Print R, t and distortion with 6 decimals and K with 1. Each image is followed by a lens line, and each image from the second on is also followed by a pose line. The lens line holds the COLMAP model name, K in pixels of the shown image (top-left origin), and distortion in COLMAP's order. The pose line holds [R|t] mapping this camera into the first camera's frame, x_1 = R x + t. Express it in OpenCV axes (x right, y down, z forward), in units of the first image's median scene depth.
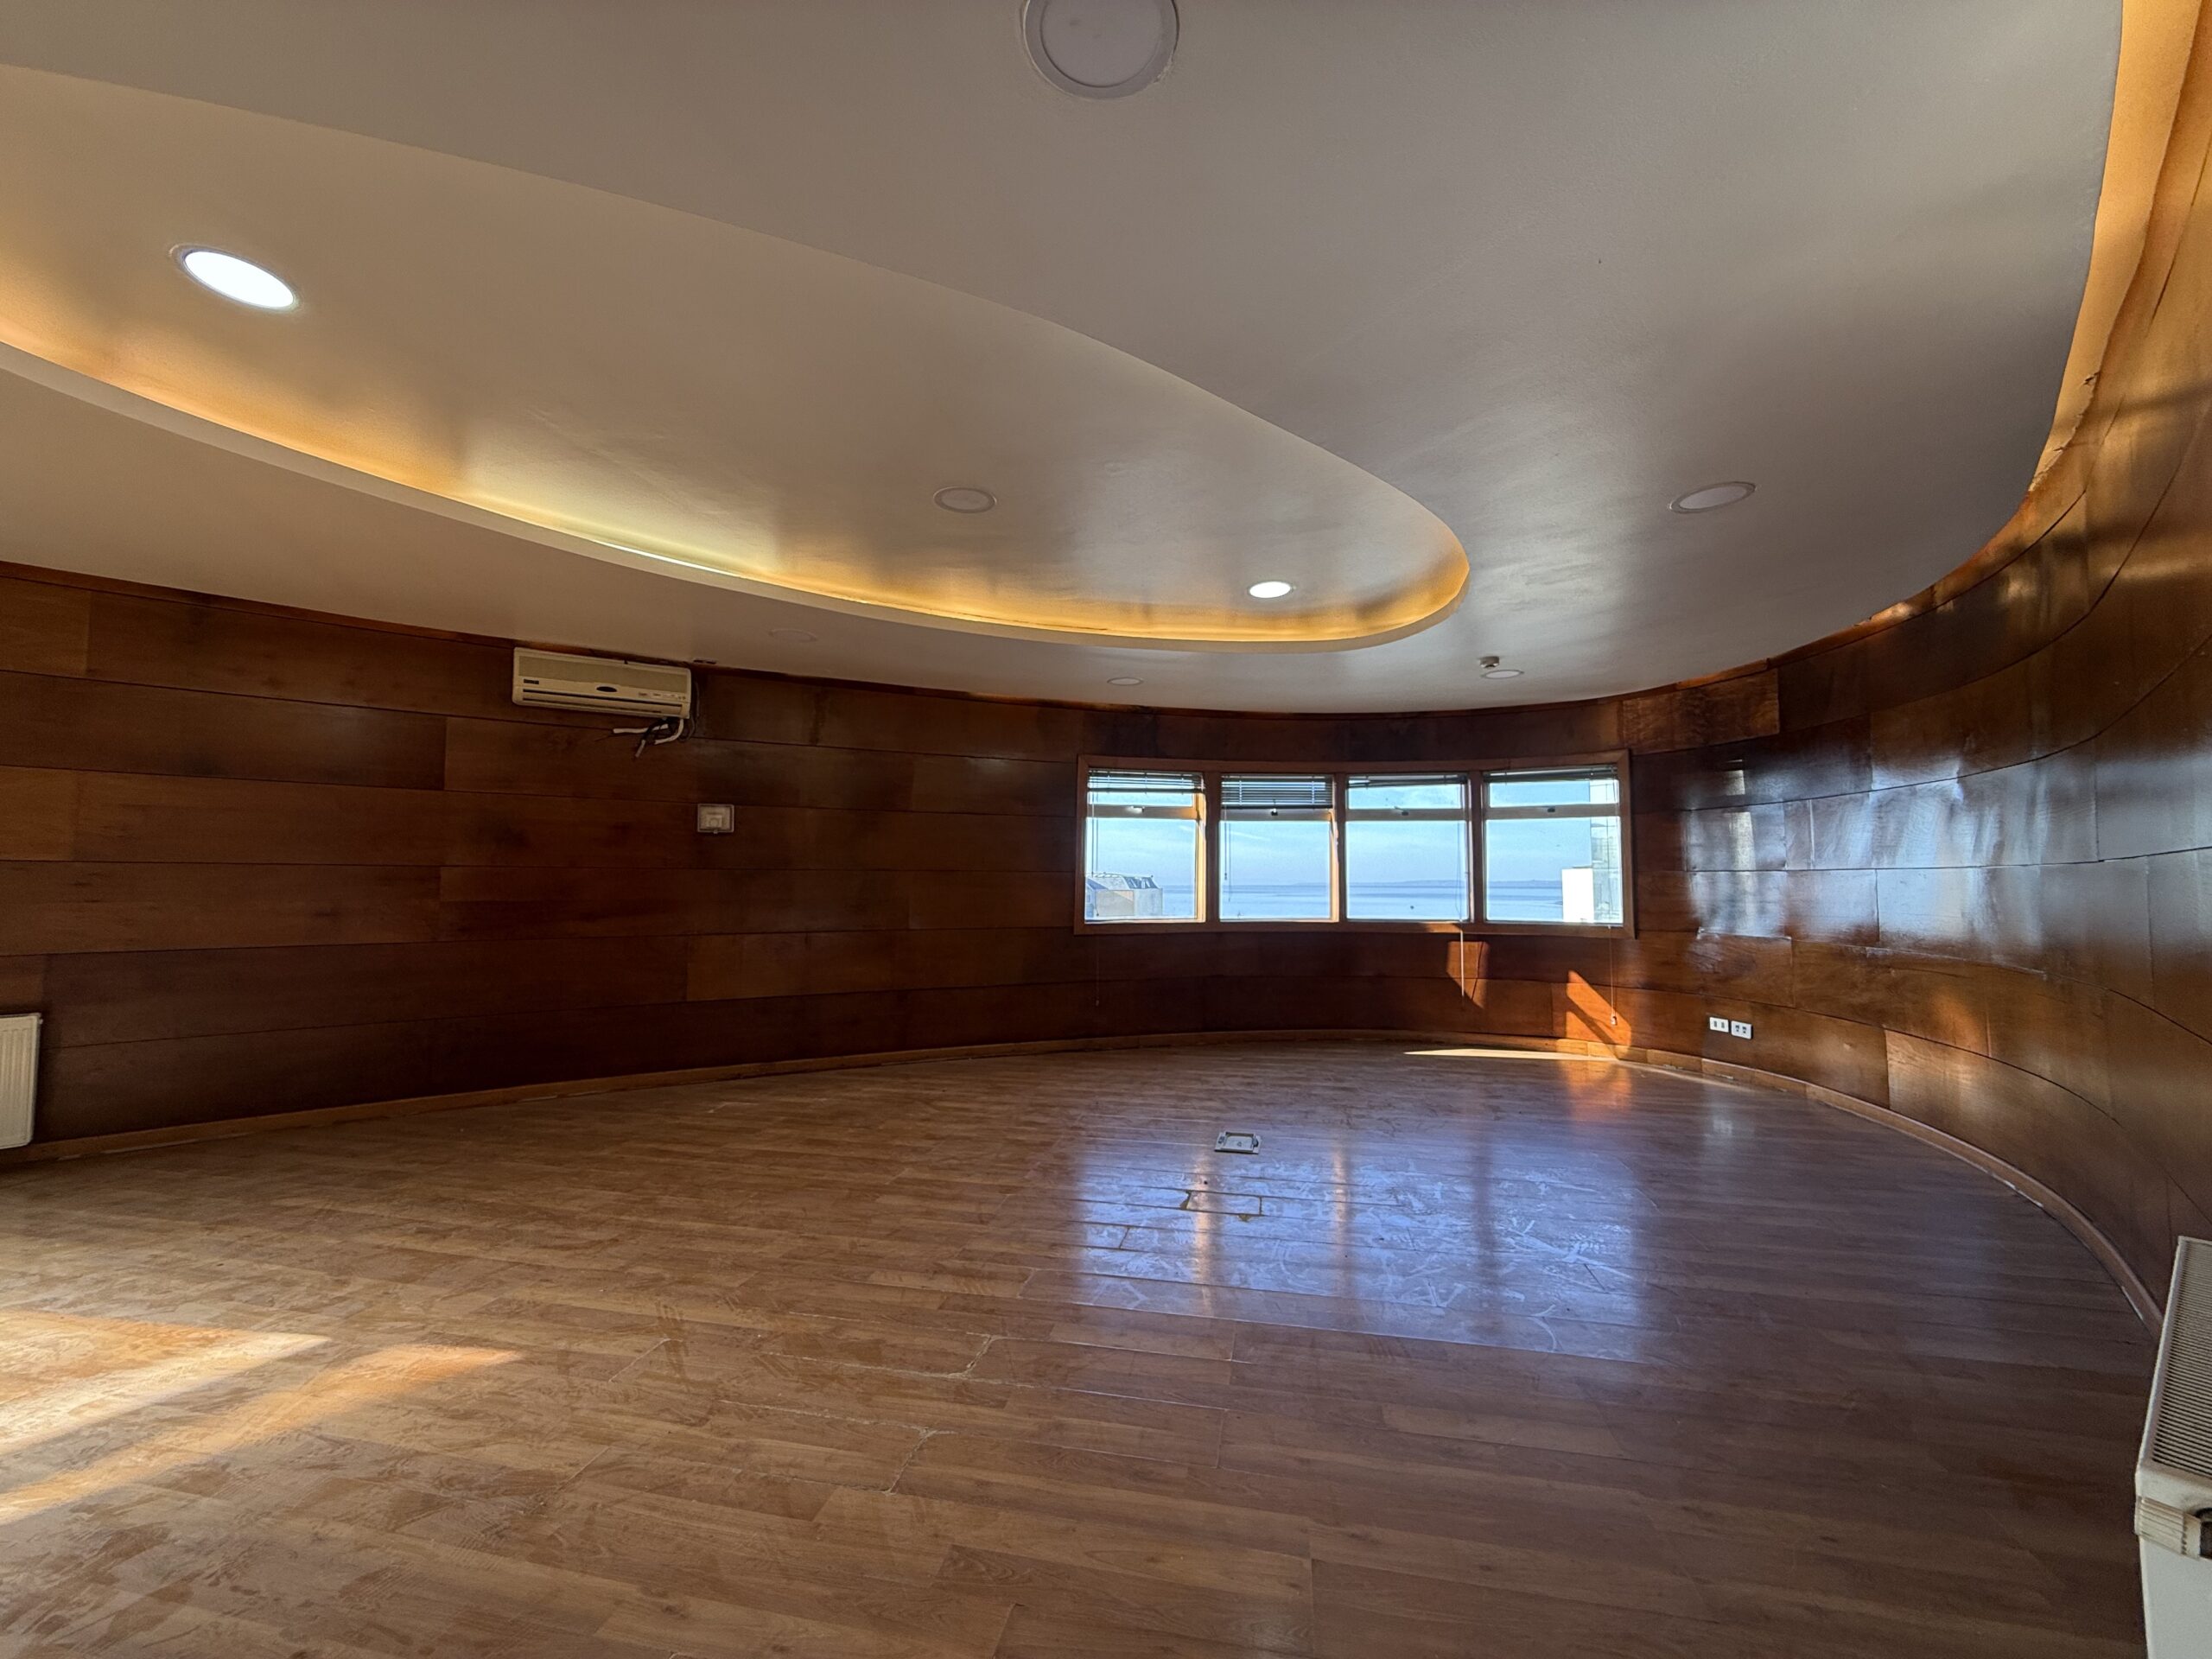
lens RADIAL K [[901.6, 0, 1106.0], [0, 901.6, 829.5], [0, 0, 1]] dist [0.000478, -0.000113]
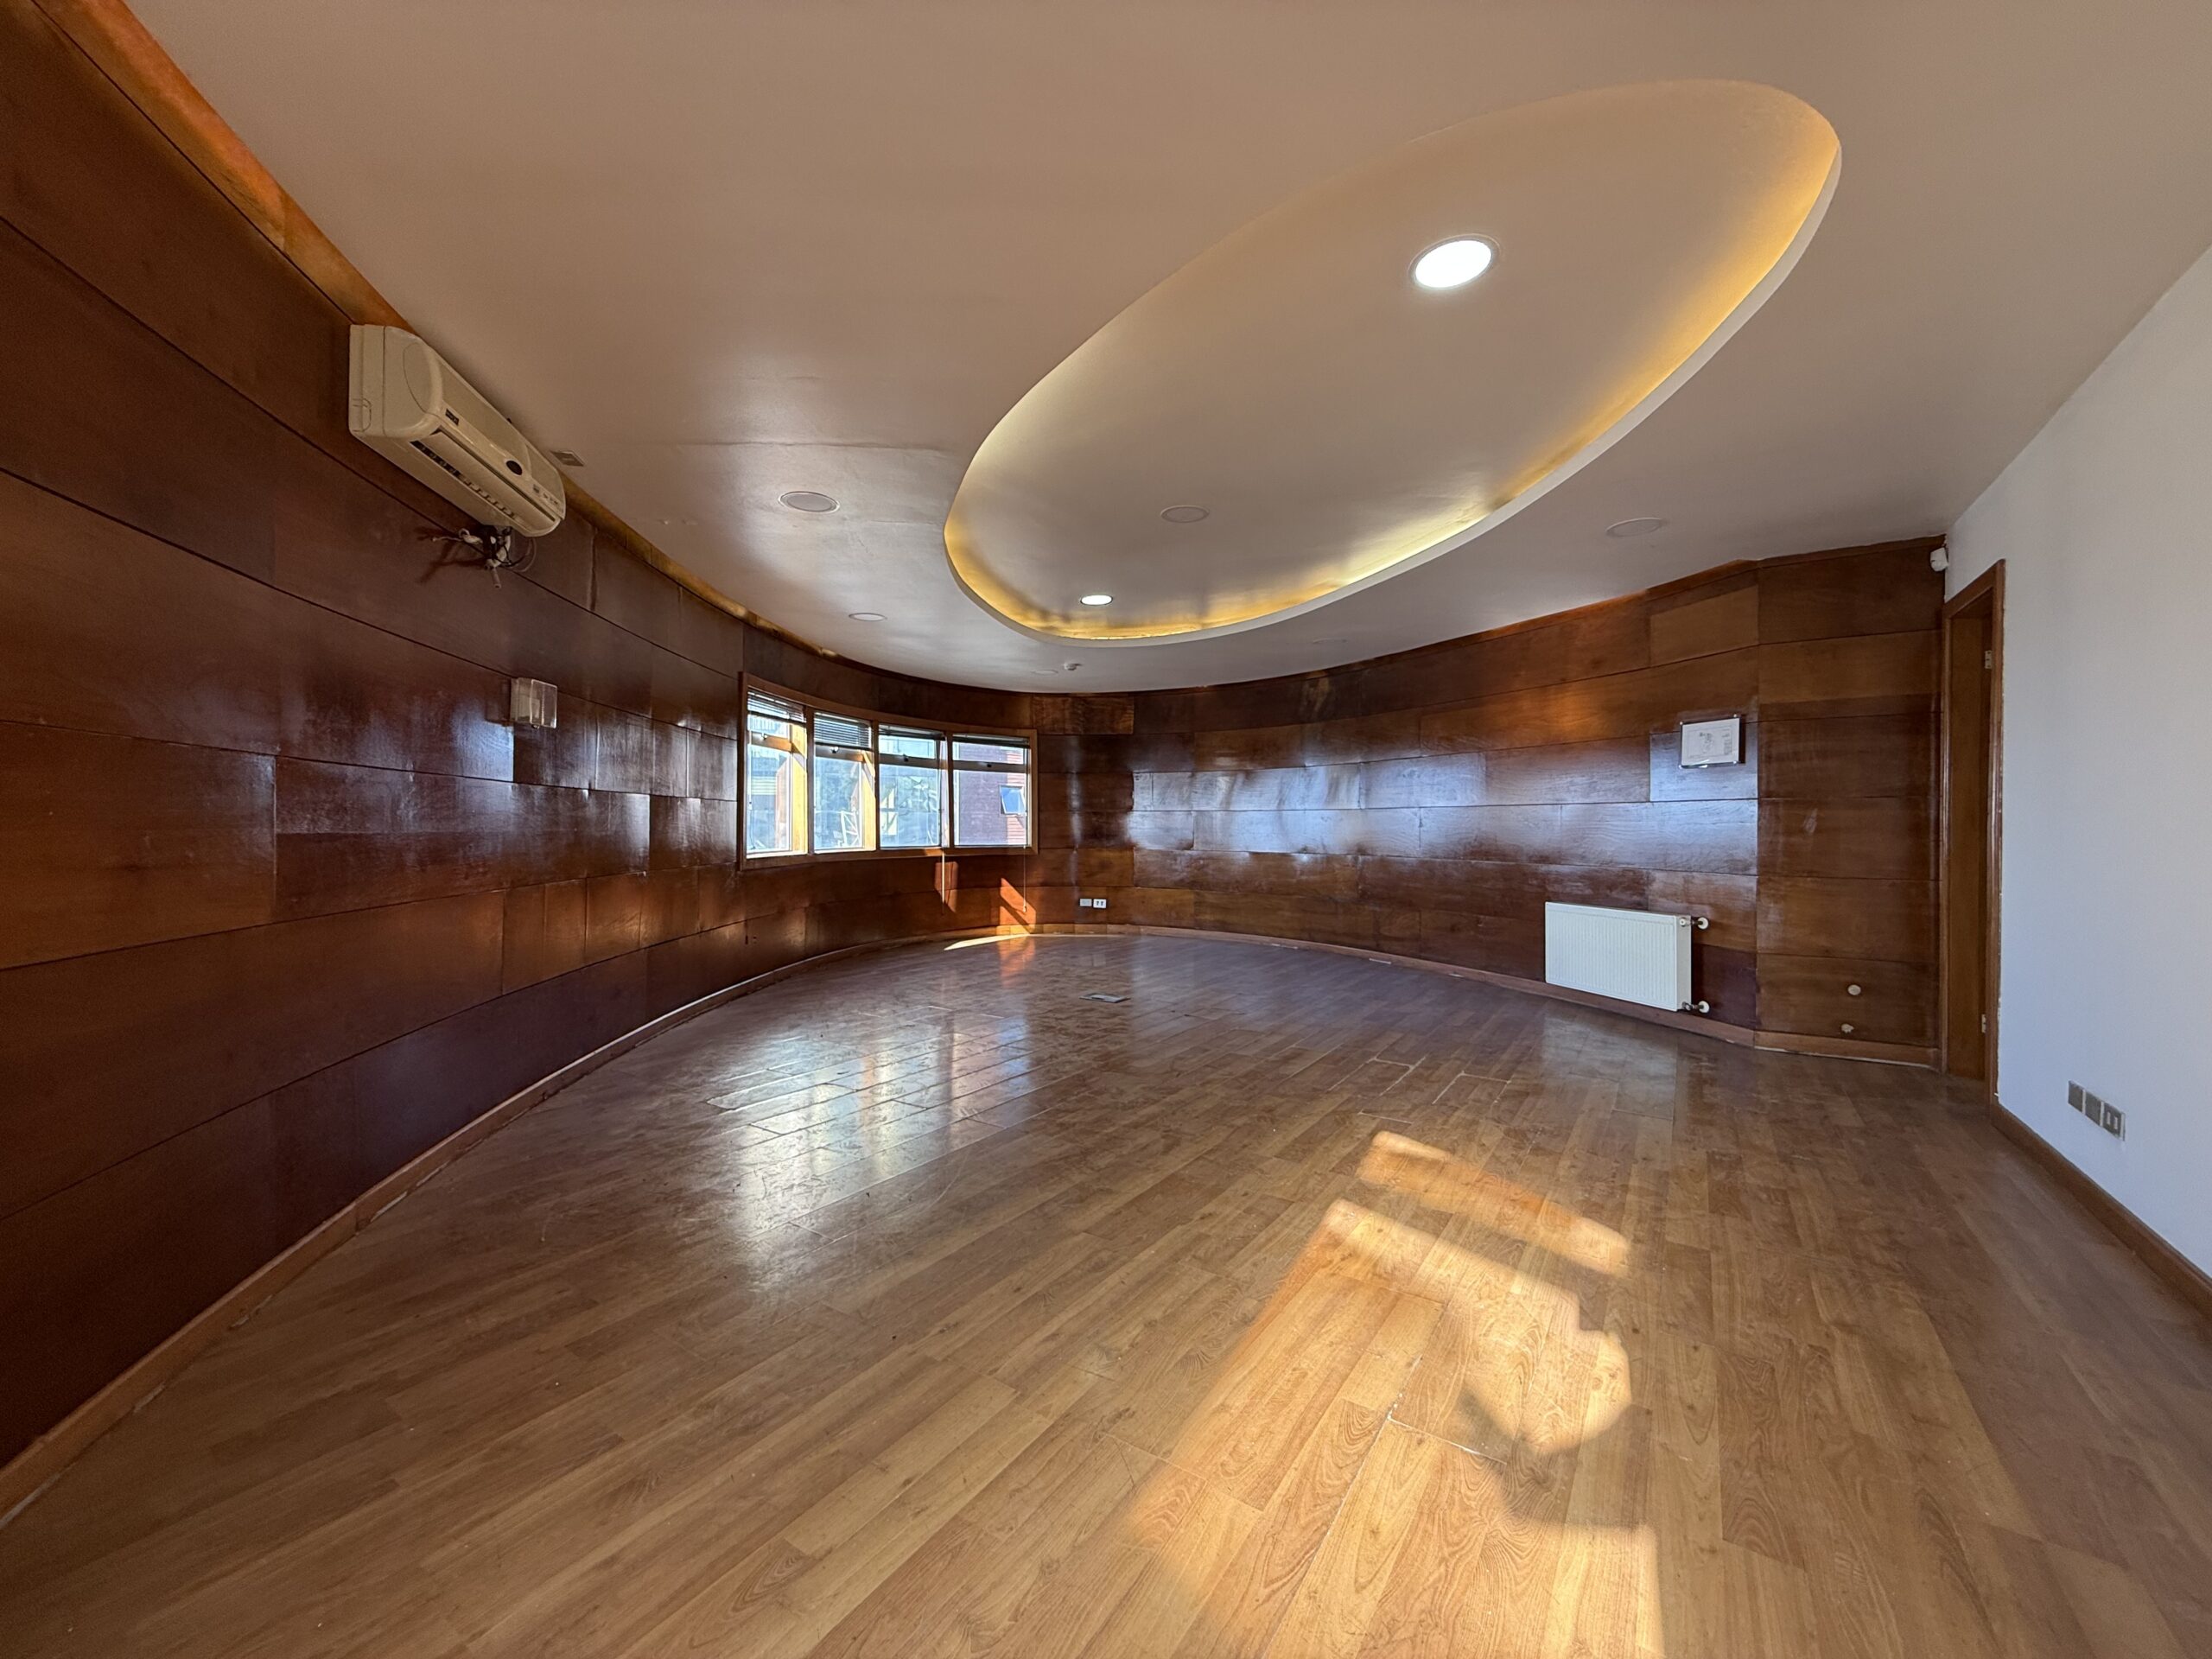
lens RADIAL K [[901.6, 0, 1106.0], [0, 901.6, 829.5], [0, 0, 1]] dist [0.000478, -0.000113]
pose [[0.350576, -0.004336, 0.936524, -0.810979], [-0.055459, 0.998138, 0.025381, 0.034219], [-0.934891, -0.060837, 0.349683, 0.361138]]
